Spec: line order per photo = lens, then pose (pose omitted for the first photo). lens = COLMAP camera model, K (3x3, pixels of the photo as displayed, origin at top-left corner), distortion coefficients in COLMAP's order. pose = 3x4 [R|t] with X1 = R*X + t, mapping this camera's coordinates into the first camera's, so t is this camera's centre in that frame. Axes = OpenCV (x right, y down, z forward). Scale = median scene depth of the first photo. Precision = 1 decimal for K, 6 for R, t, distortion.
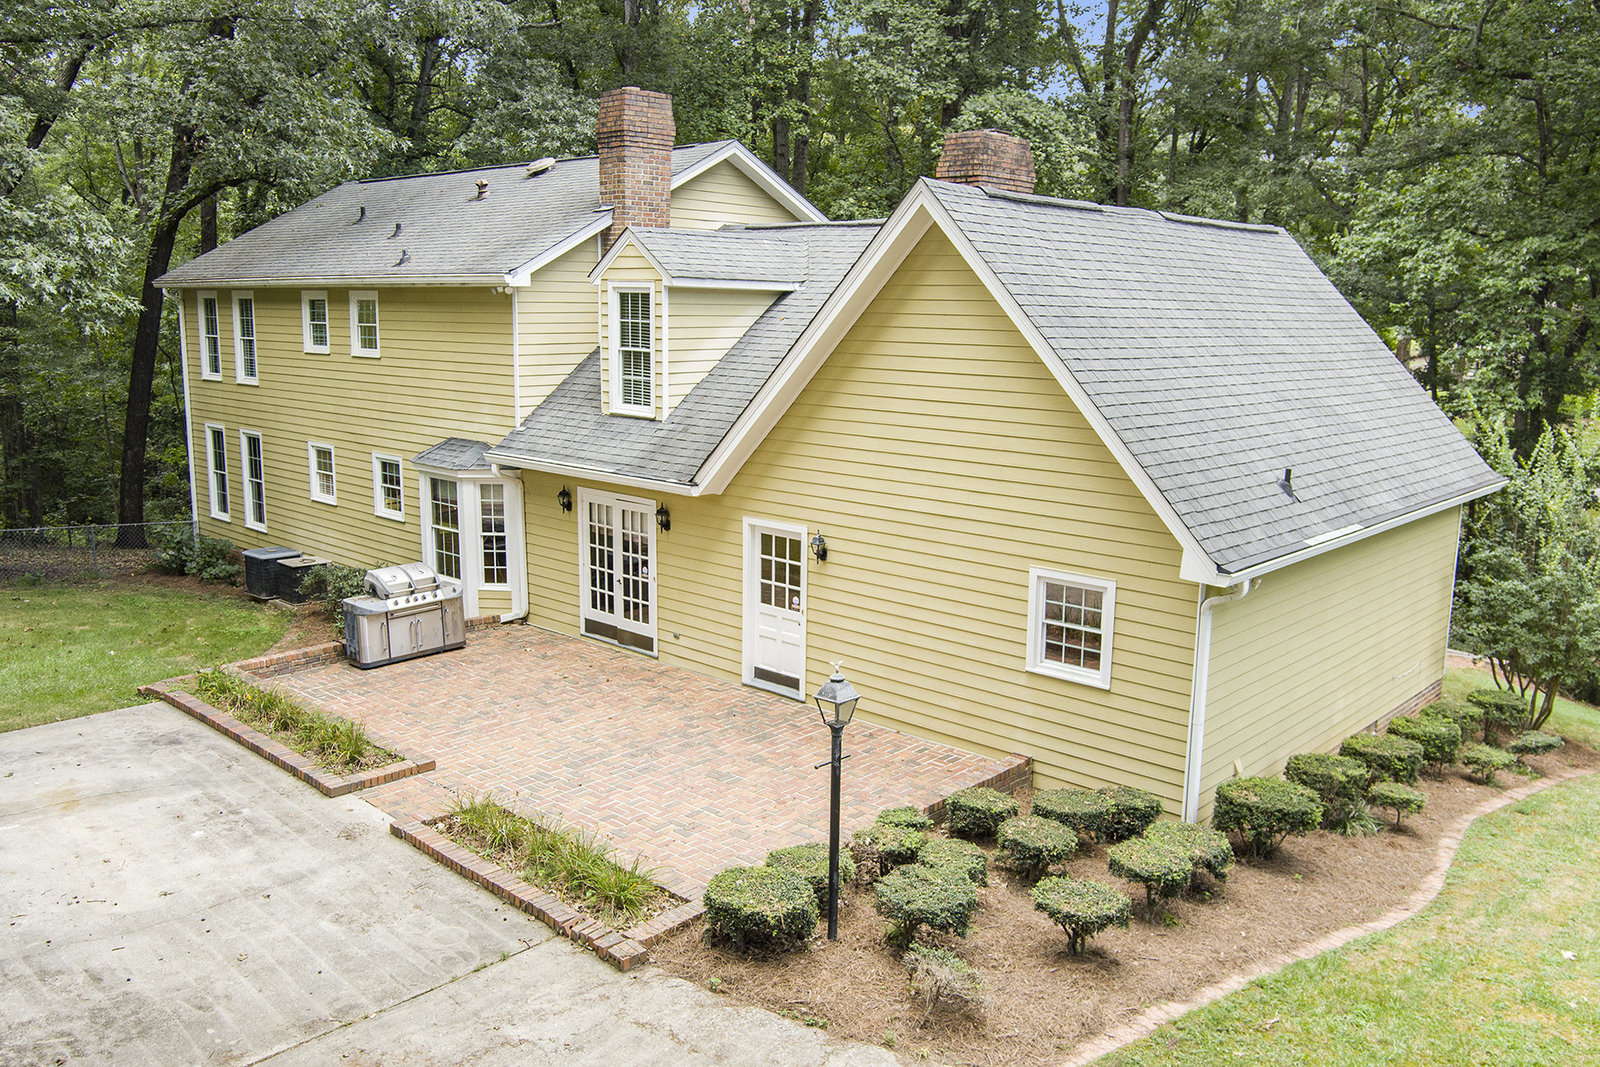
lens RADIAL K [[1289.2, 0, 802.9], [0, 1289.2, 547.3], [0, 0, 1]] dist [-0.054865, -0.000408]
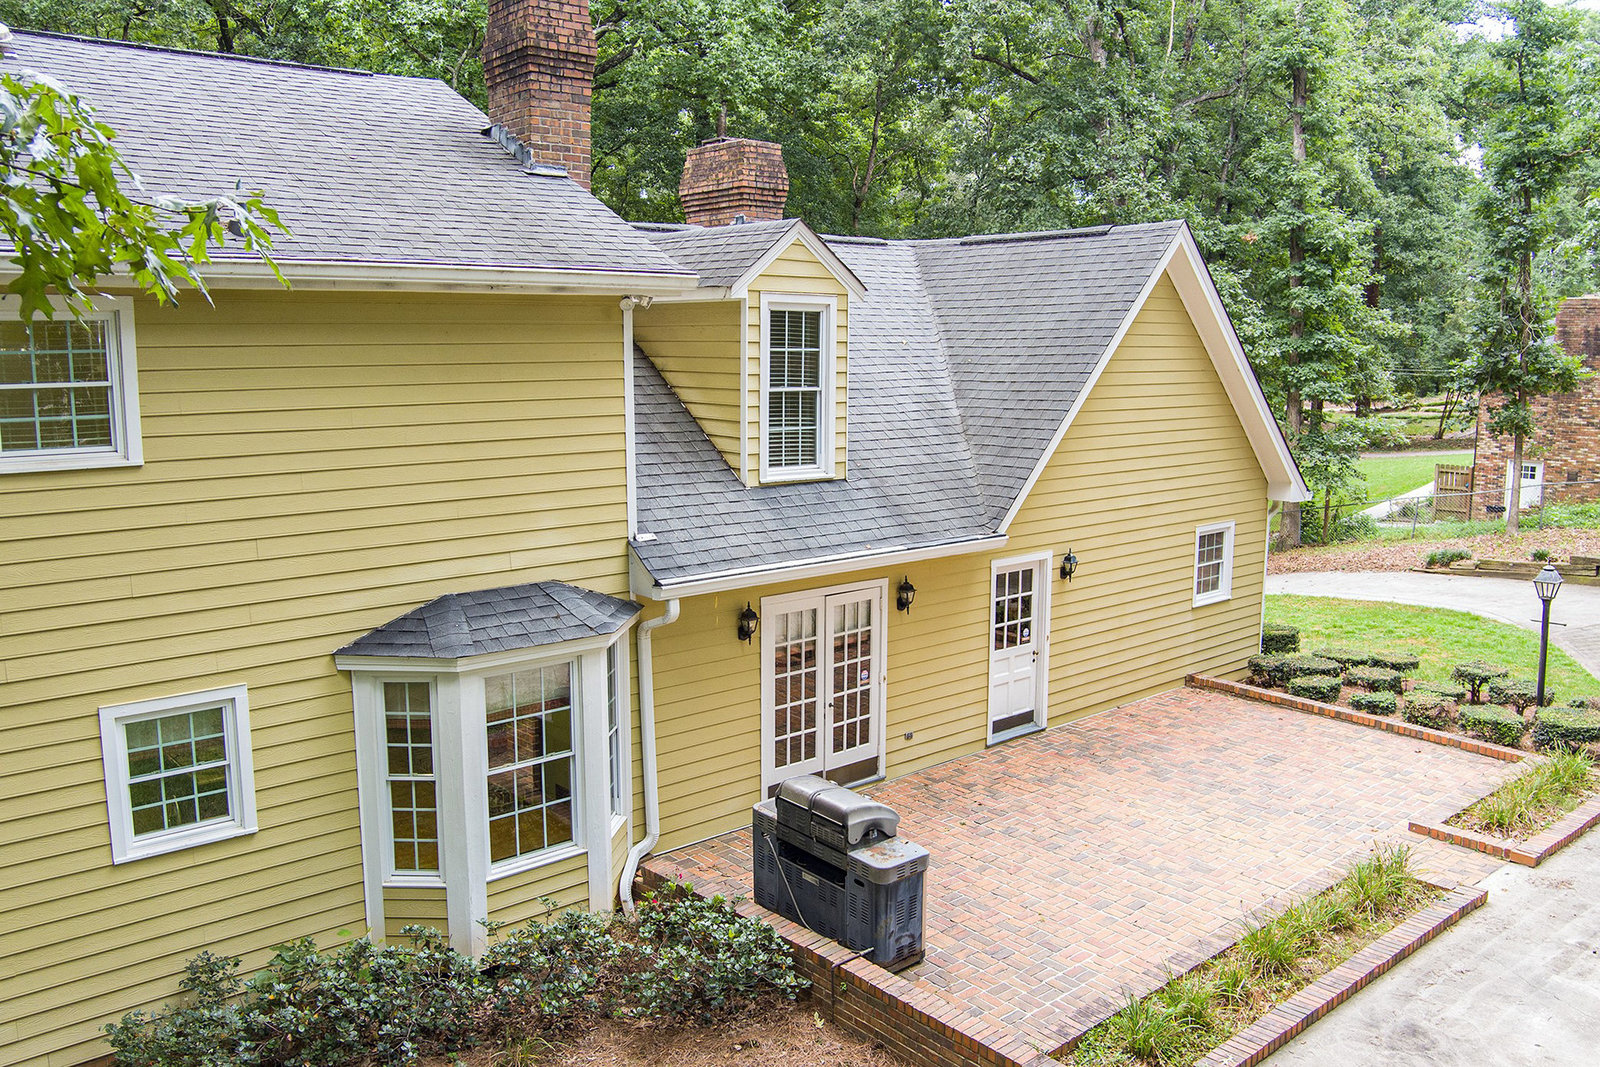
lens RADIAL K [[1289.2, 0, 795.6], [0, 1289.2, 539.2], [0, 0, 1]] dist [-0.054865, -0.000408]
pose [[0.106103, -0.167342, 0.980173, -0.857544], [0.184827, 0.971878, 0.145918, -0.178344], [-0.977027, 0.165680, 0.134049, 0.920136]]
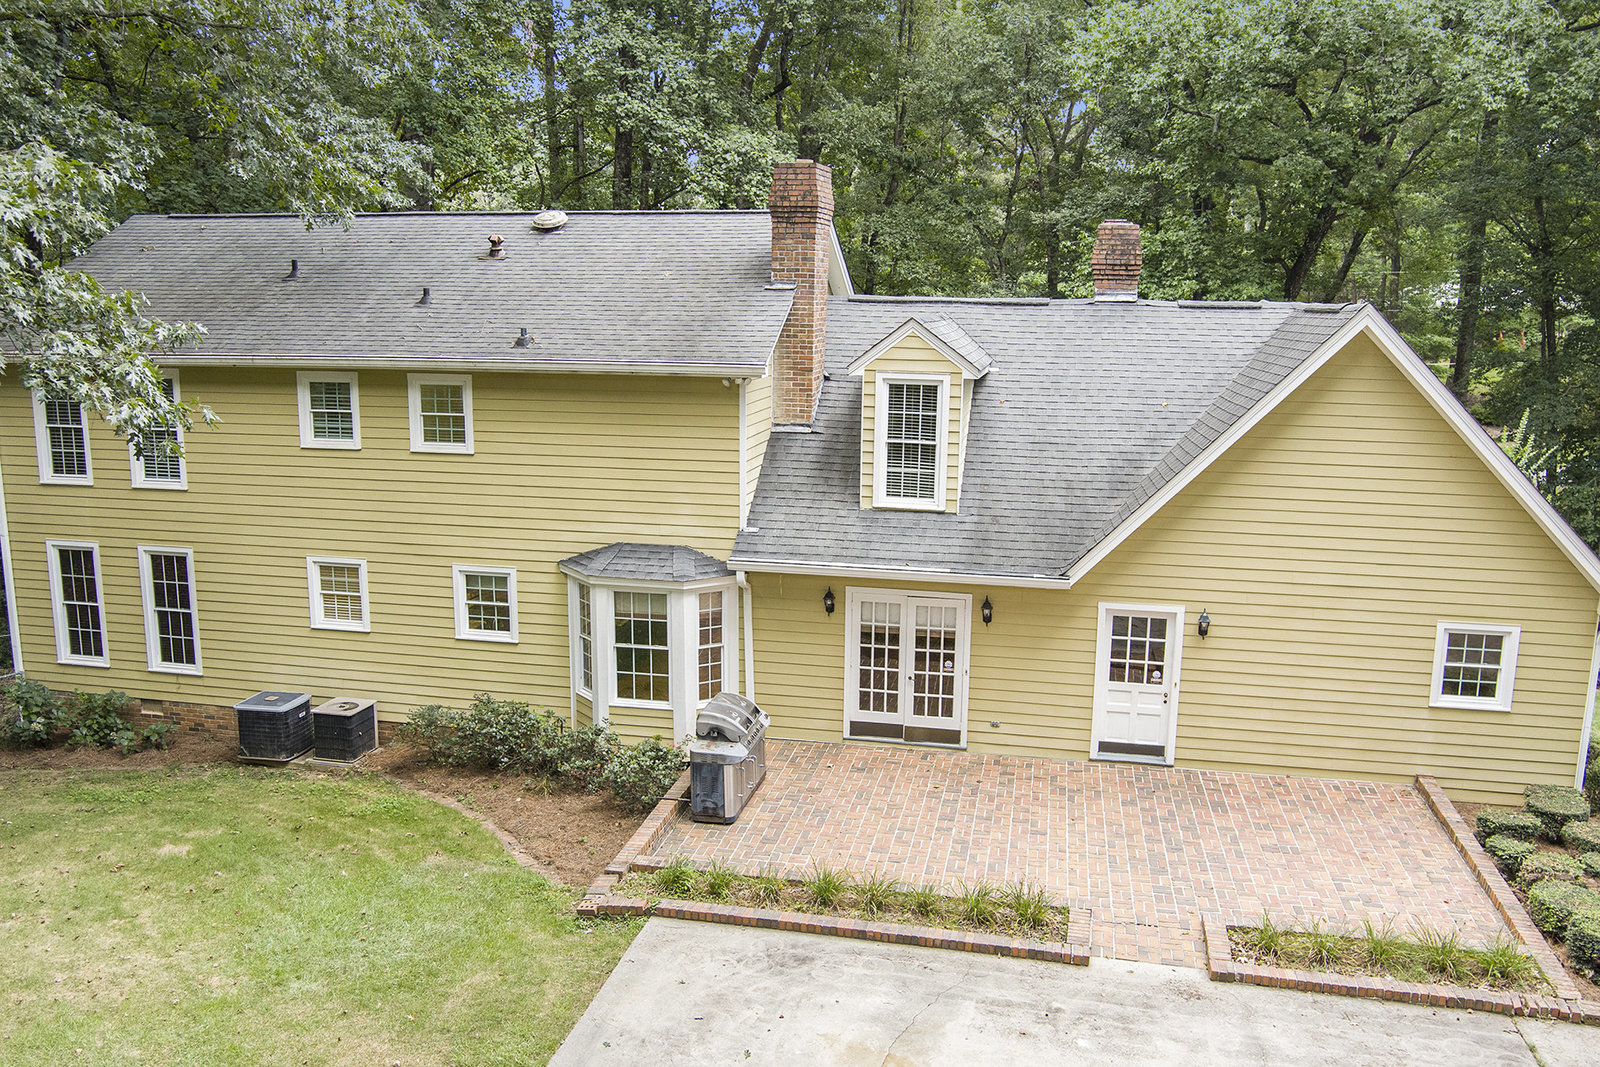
lens RADIAL K [[1289.2, 0, 802.8], [0, 1289.2, 543.6], [0, 0, 1]] dist [-0.054865, -0.000408]
pose [[0.857708, -0.103751, 0.503560, -0.705363], [0.097732, 0.994471, 0.038429, -0.123121], [-0.504763, 0.016253, 0.863105, 0.198285]]
